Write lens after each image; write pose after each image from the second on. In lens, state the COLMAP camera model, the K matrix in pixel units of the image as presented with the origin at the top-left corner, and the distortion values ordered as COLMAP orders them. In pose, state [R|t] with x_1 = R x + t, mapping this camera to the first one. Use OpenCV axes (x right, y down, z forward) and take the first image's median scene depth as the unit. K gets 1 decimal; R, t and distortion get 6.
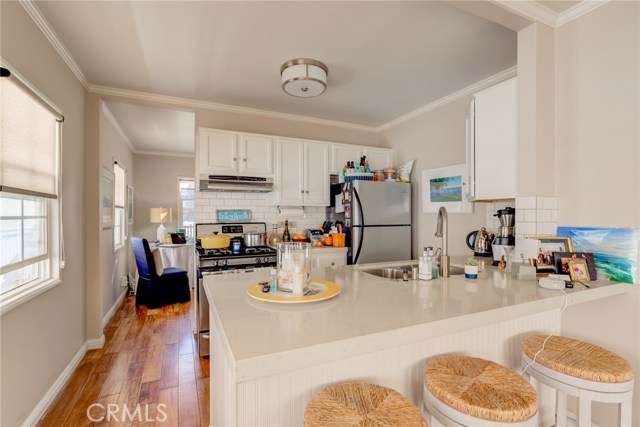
lens RADIAL K [[290.4, 0, 313.3], [0, 290.4, 210.5], [0, 0, 1]] dist [-0.003961, -0.000157]
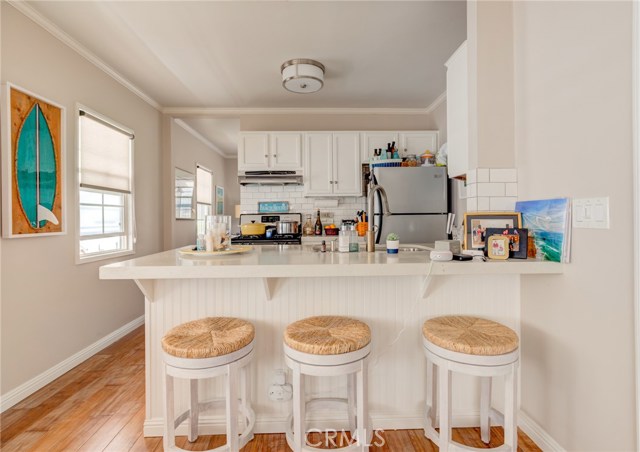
lens RADIAL K [[319.6, 0, 320.6], [0, 319.6, 212.4], [0, 0, 1]] dist [0.000715, 0.000043]
pose [[0.925480, -0.015226, -0.378491, 0.376806], [0.015833, 0.999874, -0.001509, 0.045279], [0.378466, -0.004596, 0.925604, -0.064457]]
